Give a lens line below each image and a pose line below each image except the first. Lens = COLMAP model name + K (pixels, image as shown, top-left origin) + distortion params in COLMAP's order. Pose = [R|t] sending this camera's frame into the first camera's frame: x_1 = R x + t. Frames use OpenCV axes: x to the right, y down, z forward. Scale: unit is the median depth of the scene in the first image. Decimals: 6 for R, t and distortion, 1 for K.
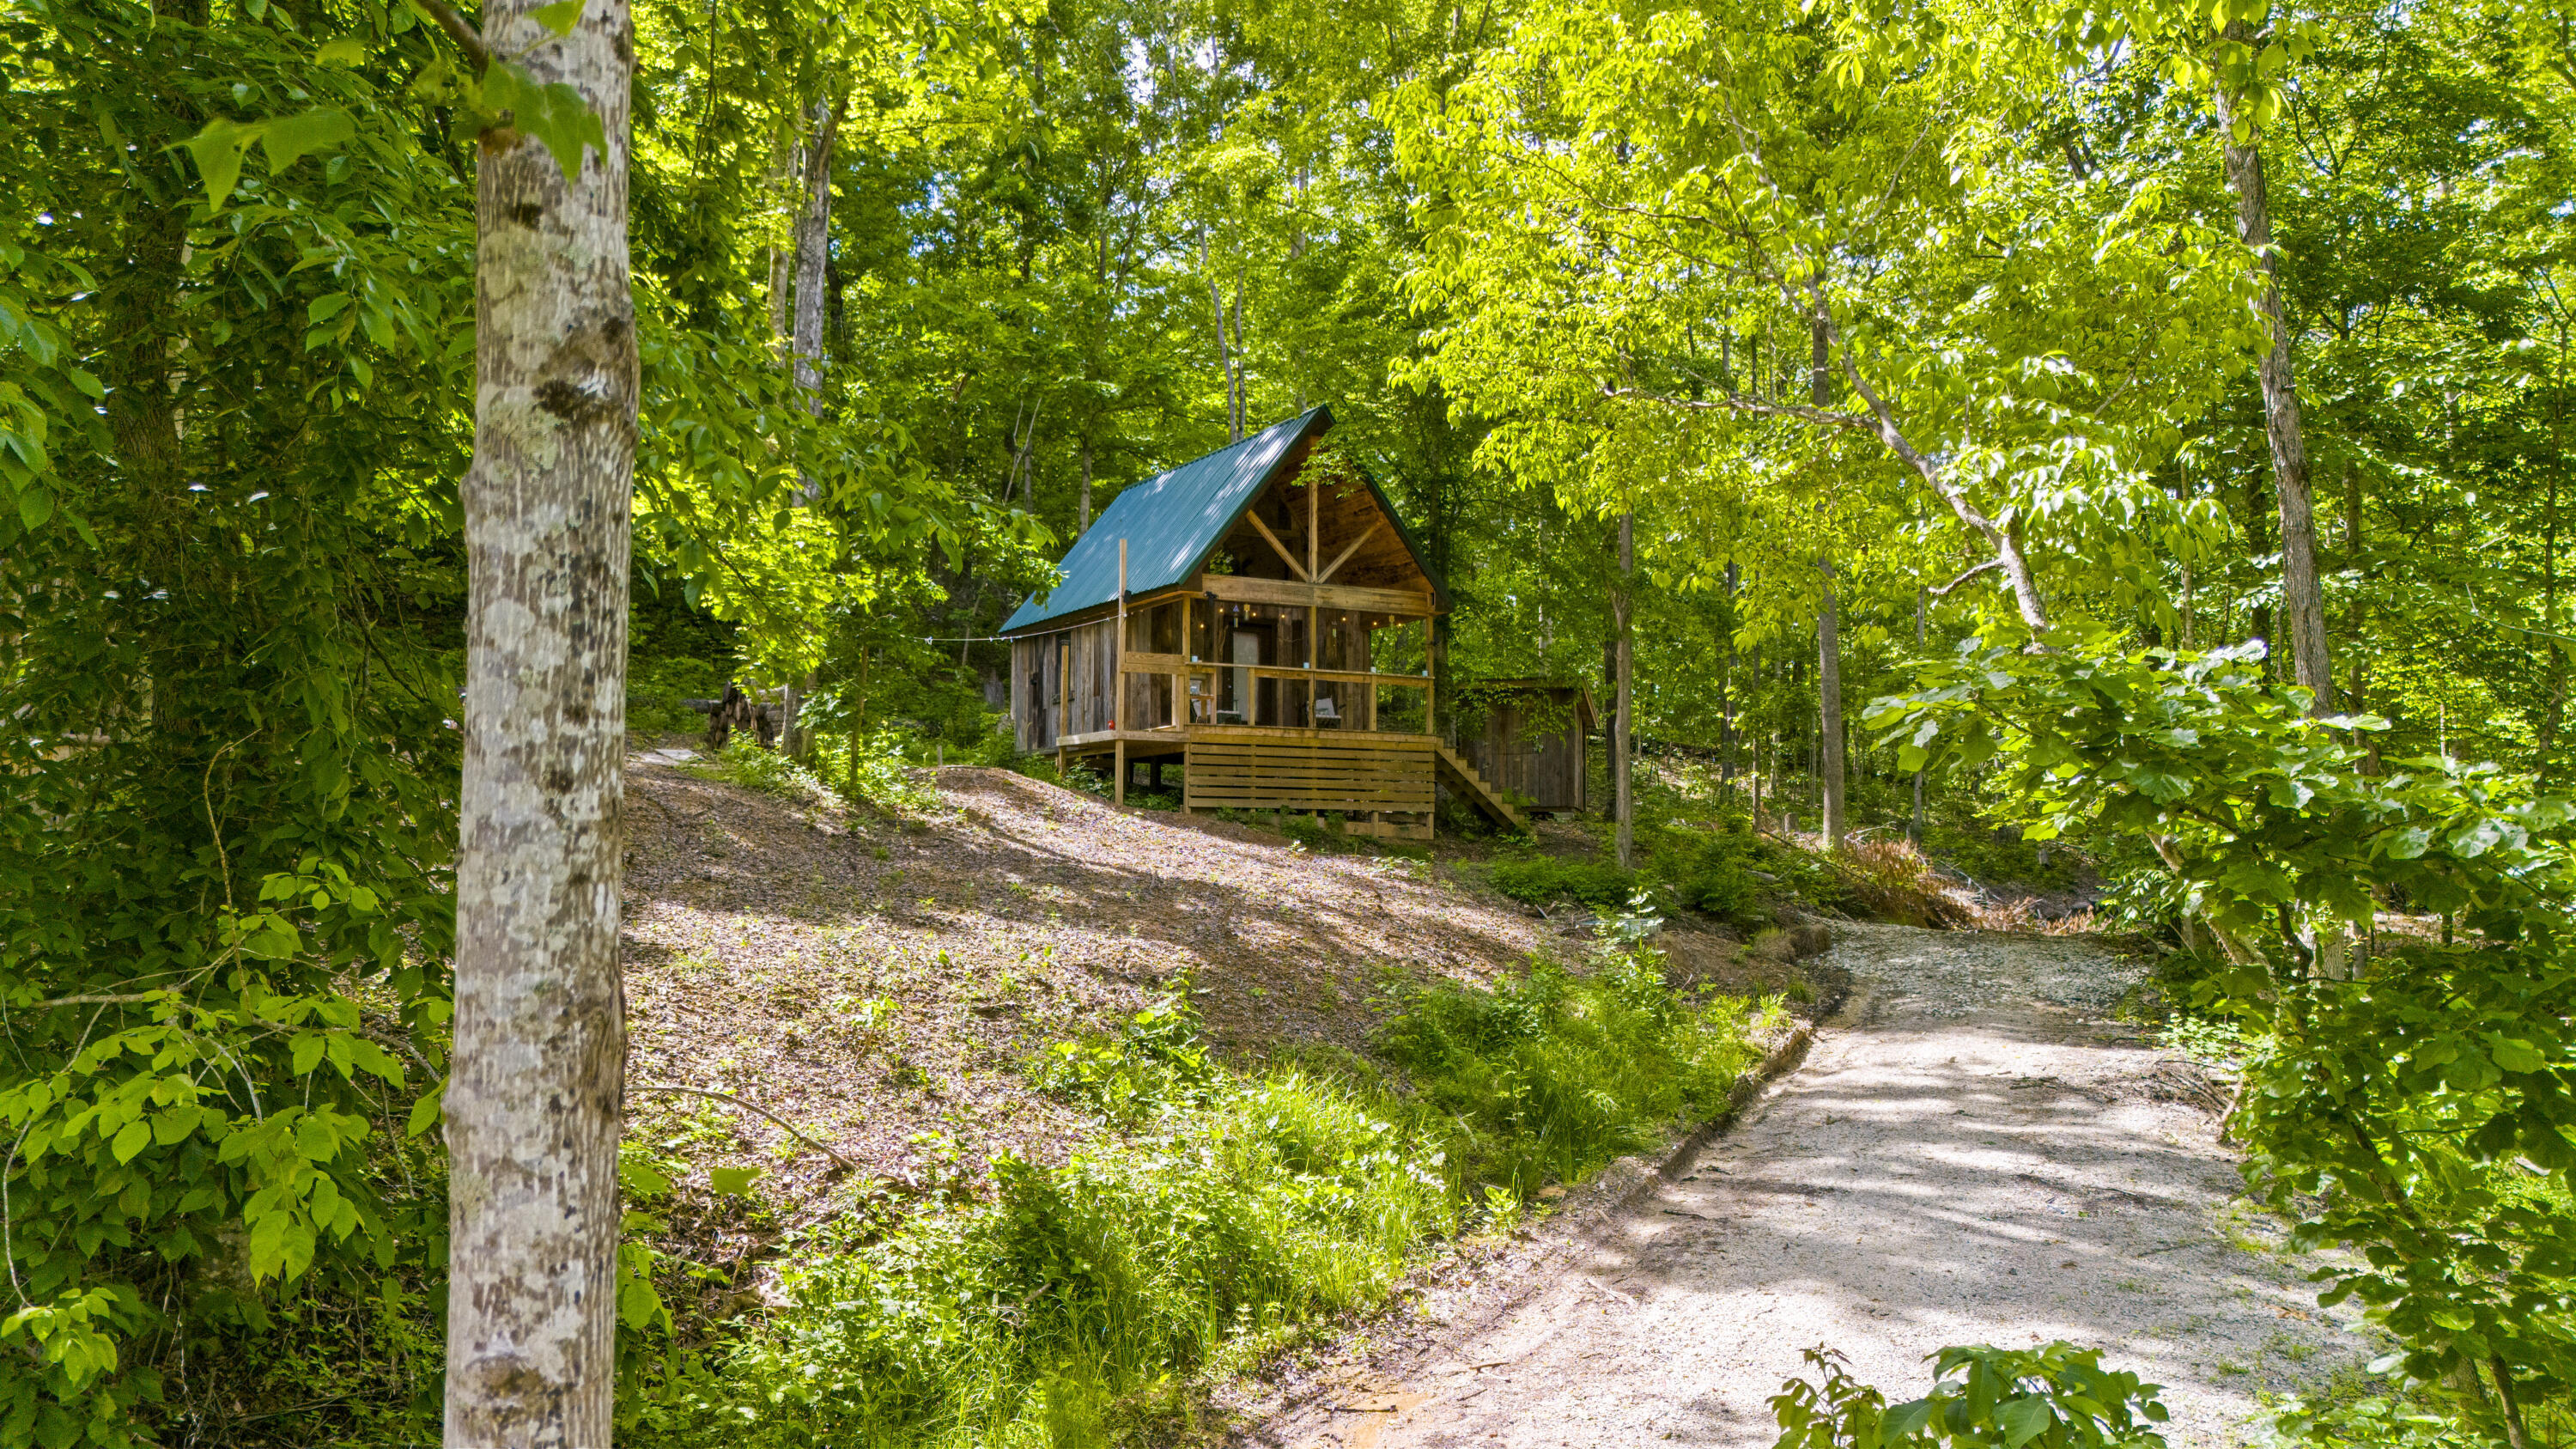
lens RADIAL K [[1855.0, 0, 1288.0], [0, 1855.0, 724.5], [0, 0, 1]] dist [-0.000412, -0.002924]
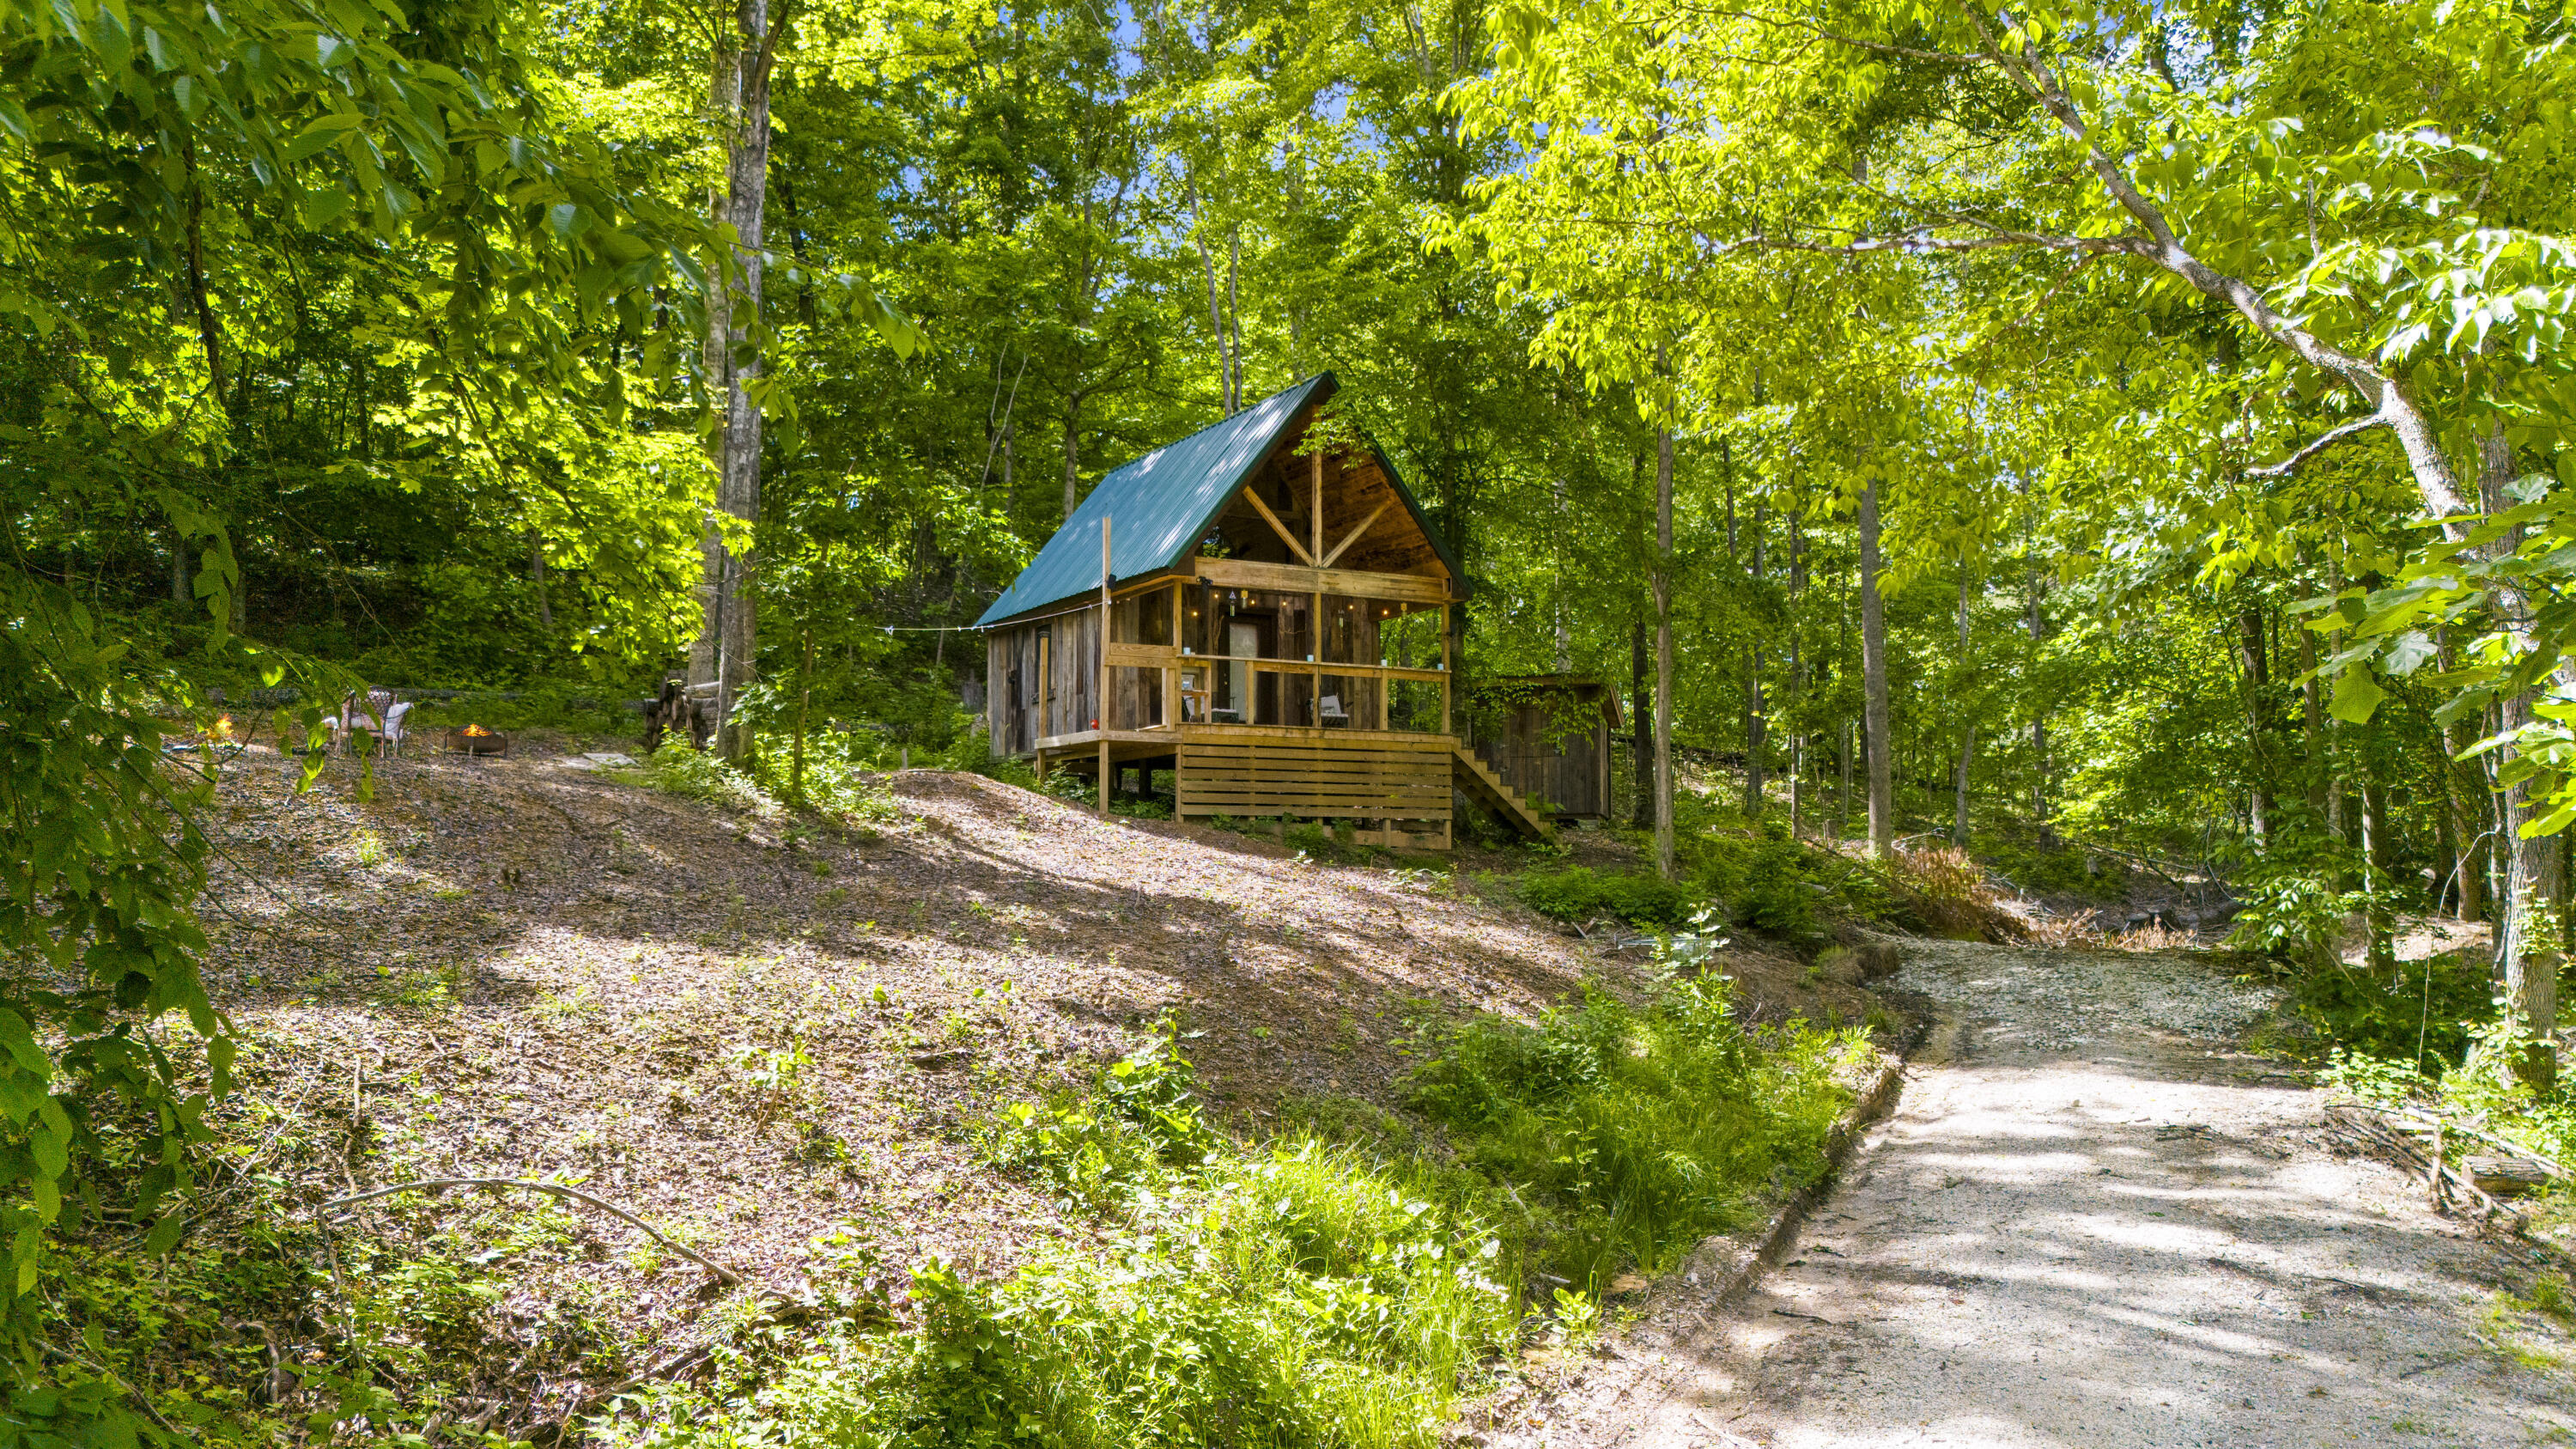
lens RADIAL K [[1855.0, 0, 1288.0], [0, 1855.0, 724.5], [0, 0, 1]] dist [-0.000412, -0.002924]
pose [[0.999982, -0.005701, 0.001987, -0.004732], [0.005715, 0.999959, -0.007009, 0.010845], [-0.001947, 0.007020, 0.999973, 0.150656]]
